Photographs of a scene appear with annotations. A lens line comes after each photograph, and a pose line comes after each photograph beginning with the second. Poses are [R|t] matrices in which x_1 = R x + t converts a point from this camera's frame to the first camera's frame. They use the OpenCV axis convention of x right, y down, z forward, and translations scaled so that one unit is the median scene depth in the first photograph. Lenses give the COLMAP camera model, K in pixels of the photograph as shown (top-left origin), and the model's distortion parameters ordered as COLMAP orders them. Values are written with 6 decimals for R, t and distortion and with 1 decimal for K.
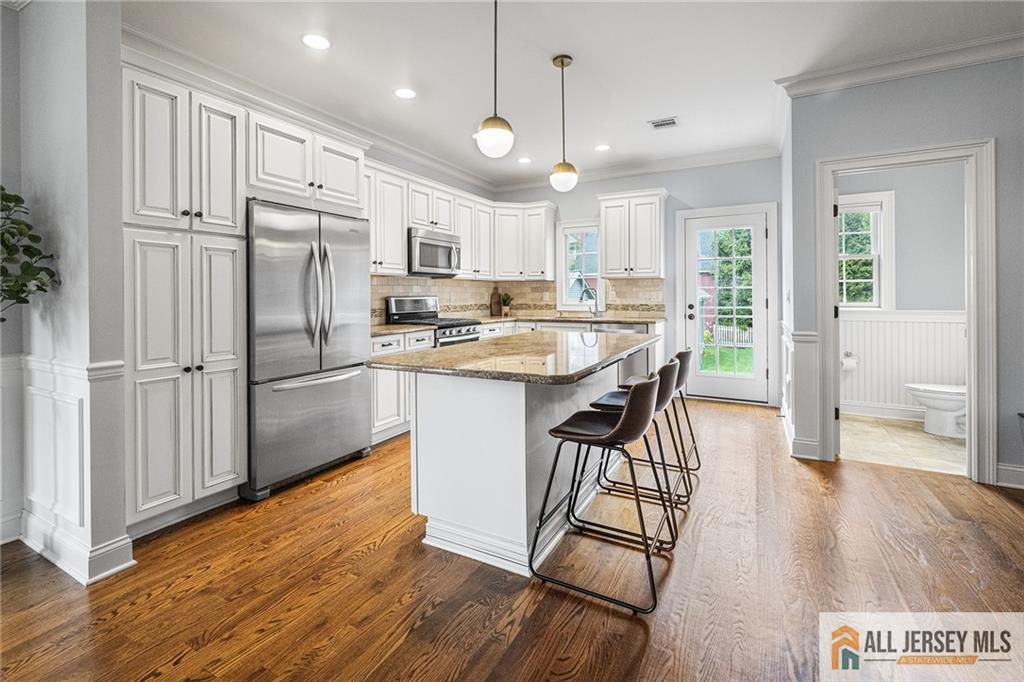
lens RADIAL K [[457.5, 0, 499.6], [0, 457.5, 293.0], [0, 0, 1]] dist [0.000296, 0.000376]
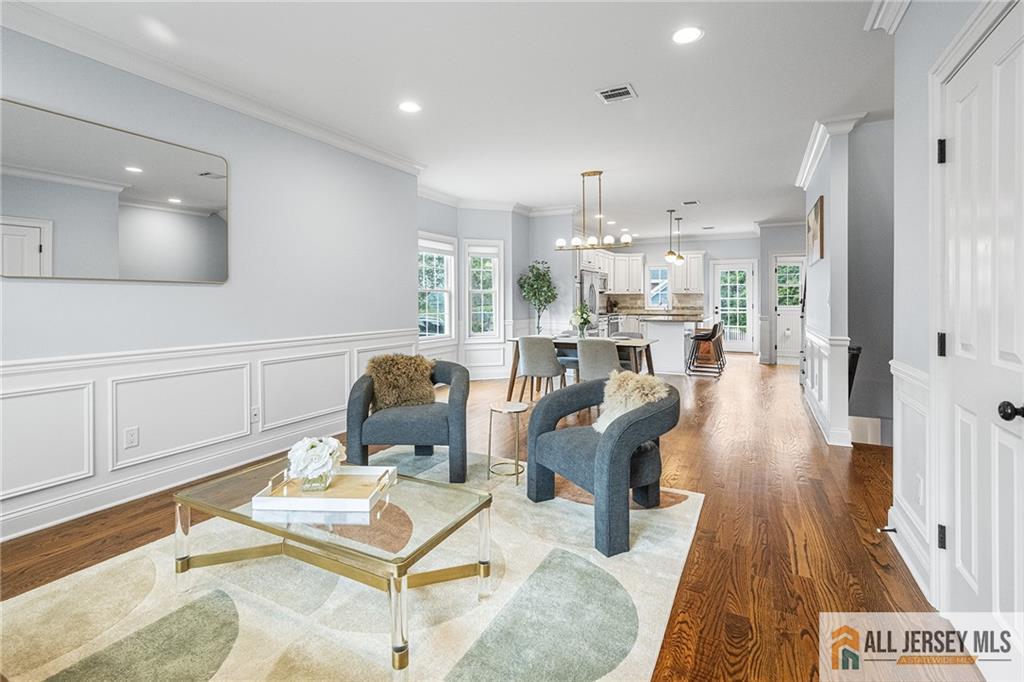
lens RADIAL K [[479.6, 0, 502.6], [0, 479.6, 299.9], [0, 0, 1]] dist [0.000338, -0.000044]
pose [[0.999725, 0.005639, 0.022742, -1.100036], [-0.005726, 0.999977, 0.003729, -0.014541], [-0.022721, -0.003859, 0.999734, -2.101810]]
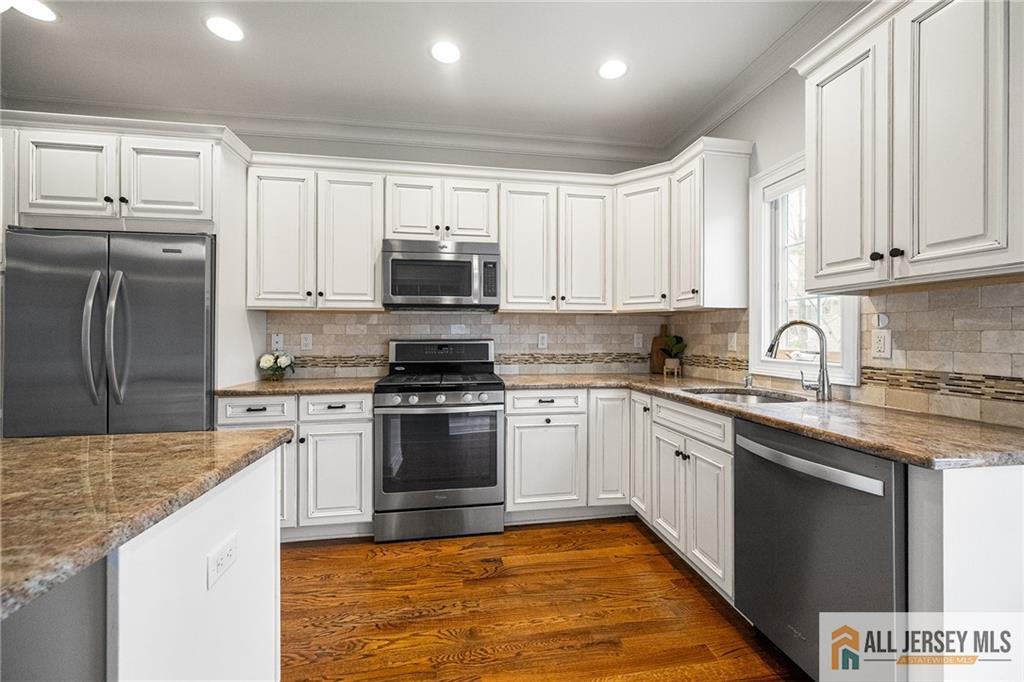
lens RADIAL K [[402.7, 0, 513.4], [0, 402.7, 334.4], [0, 0, 1]] dist [-0.001741, -0.000295]
pose [[0.620190, -0.000144, -0.784451, 0.631466], [0.000776, 1.000000, 0.000430, -0.001405], [0.784451, -0.000875, 0.620190, 1.224487]]
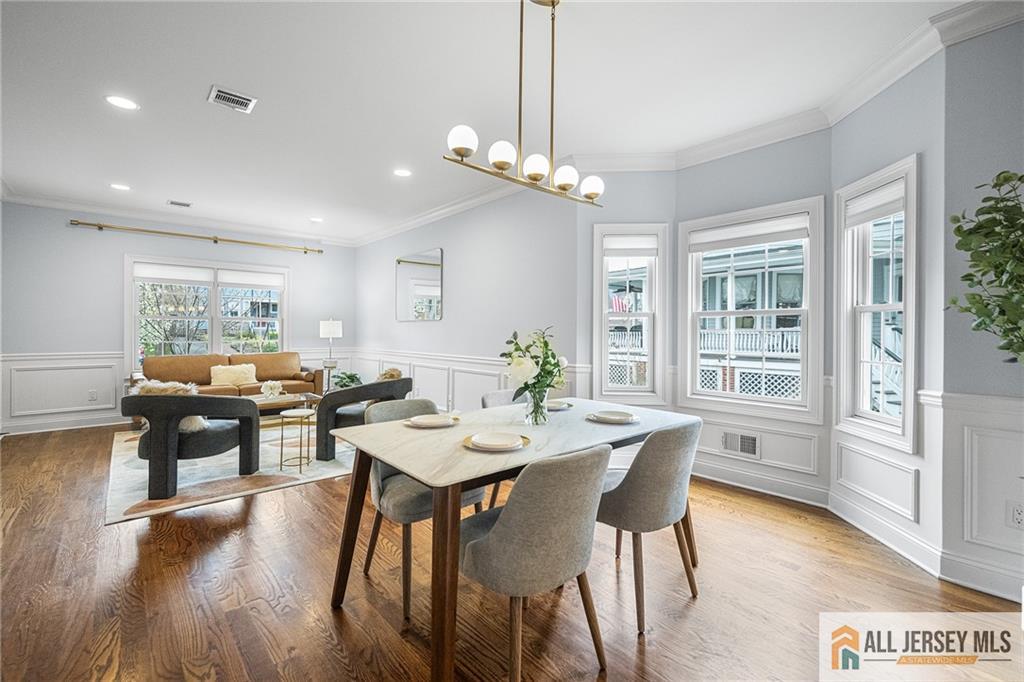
lens RADIAL K [[448.1, 0, 512.3], [0, 448.1, 331.2], [0, 0, 1]] dist [-0.002130, -0.000355]
pose [[-0.333135, 0.001294, -0.942878, 0.030347], [-0.002736, 0.999994, 0.002339, 0.000737], [0.942875, 0.003359, -0.333130, 0.163808]]
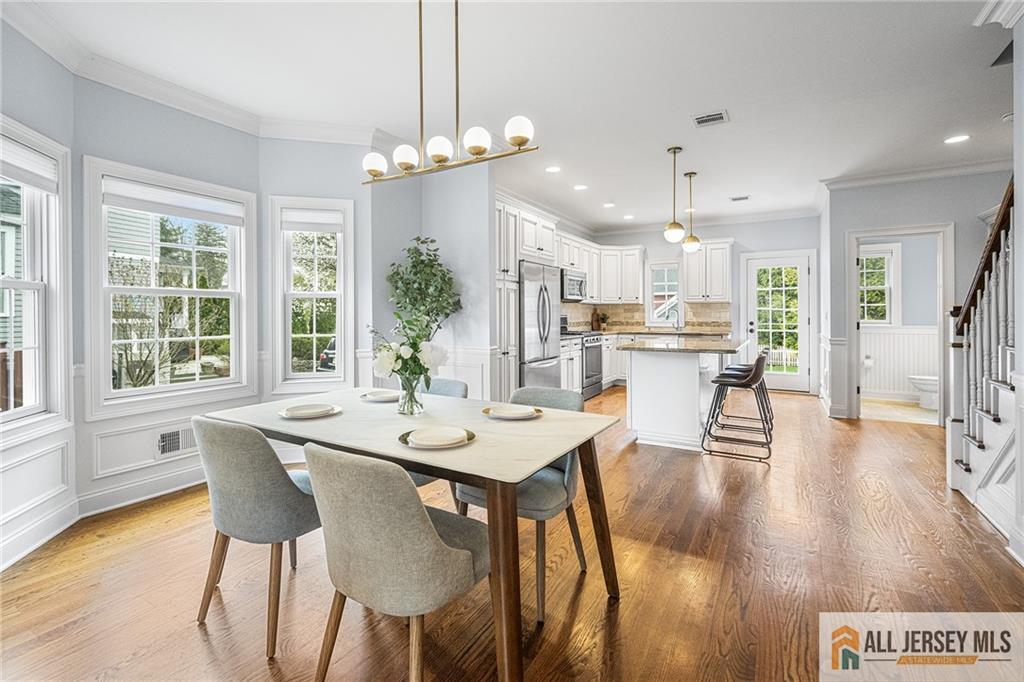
lens RADIAL K [[463.9, 0, 500.8], [0, 463.9, 313.3], [0, 0, 1]] dist [0.002376, 0.000218]
pose [[0.999494, 0.002745, -0.031679, -0.543076], [-0.002684, 0.999994, 0.001966, -0.002129], [0.031684, -0.001880, 0.999496, -0.780273]]
